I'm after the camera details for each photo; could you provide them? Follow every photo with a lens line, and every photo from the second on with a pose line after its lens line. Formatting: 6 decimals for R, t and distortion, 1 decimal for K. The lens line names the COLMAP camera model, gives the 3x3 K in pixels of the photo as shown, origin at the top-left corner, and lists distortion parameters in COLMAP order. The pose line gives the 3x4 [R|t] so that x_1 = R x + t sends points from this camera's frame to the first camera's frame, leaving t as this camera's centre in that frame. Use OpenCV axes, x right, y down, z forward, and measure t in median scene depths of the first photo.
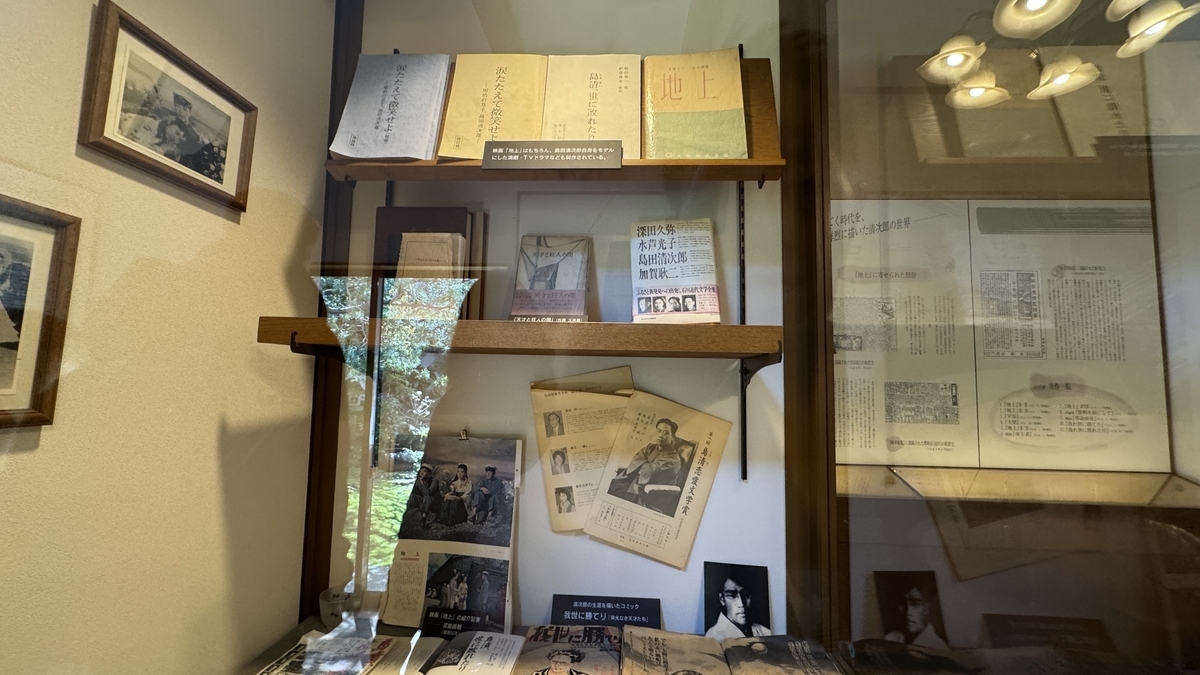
lens RADIAL K [[480.7, 0, 598.4], [0, 480.7, 332.7], [0, 0, 1]] dist [-0.004492, 0.000530]
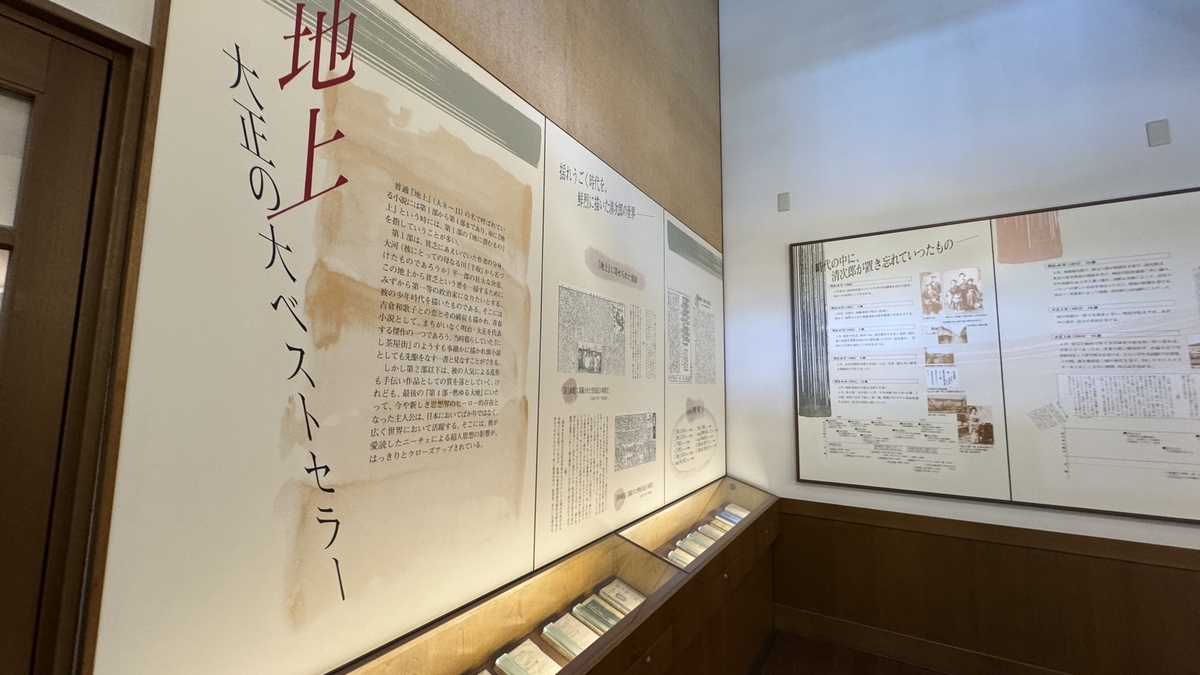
lens RADIAL K [[480.7, 0, 594.8], [0, 480.7, 336.1], [0, 0, 1]] dist [-0.004492, 0.000530]
pose [[0.477648, 0.076132, 0.875246, -0.191356], [-0.080742, 0.995826, -0.042557, 0.037006], [-0.874833, -0.050342, 0.481802, 1.758596]]
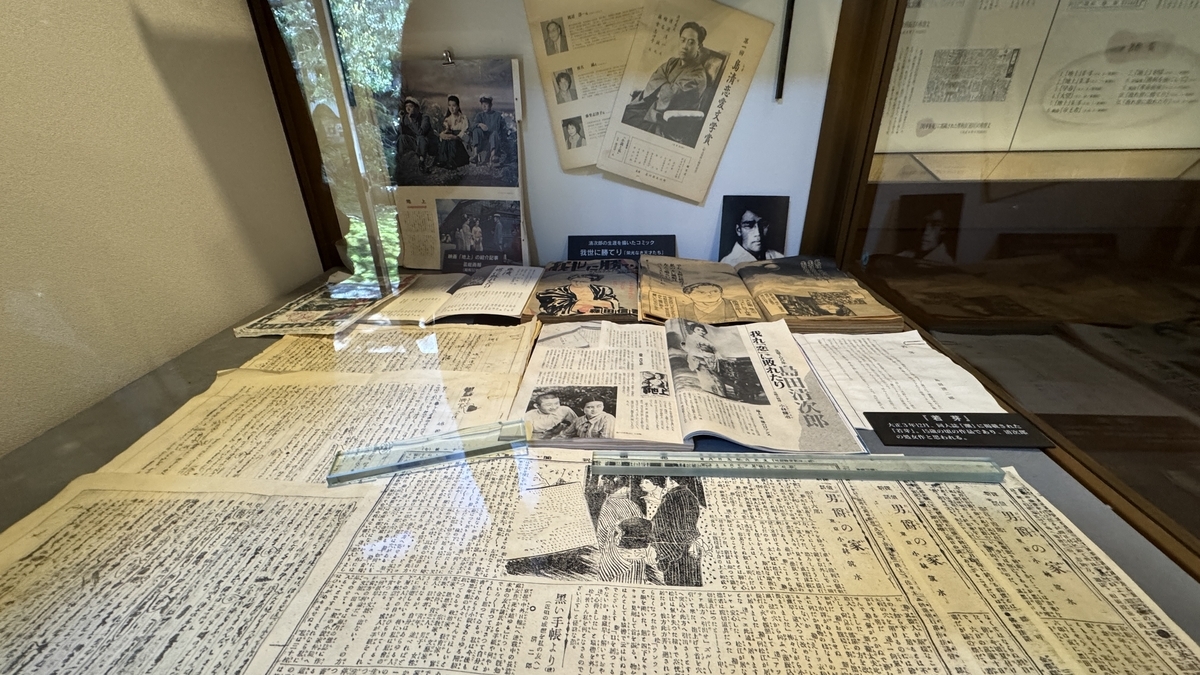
lens RADIAL K [[480.7, 0, 598.5], [0, 480.7, 338.7], [0, 0, 1]] dist [-0.004492, 0.000530]
pose [[0.999319, -0.035390, -0.010463, -0.027895], [0.035730, 0.856900, 0.514242, 0.215342], [-0.009233, -0.514266, 0.857581, 0.034178]]
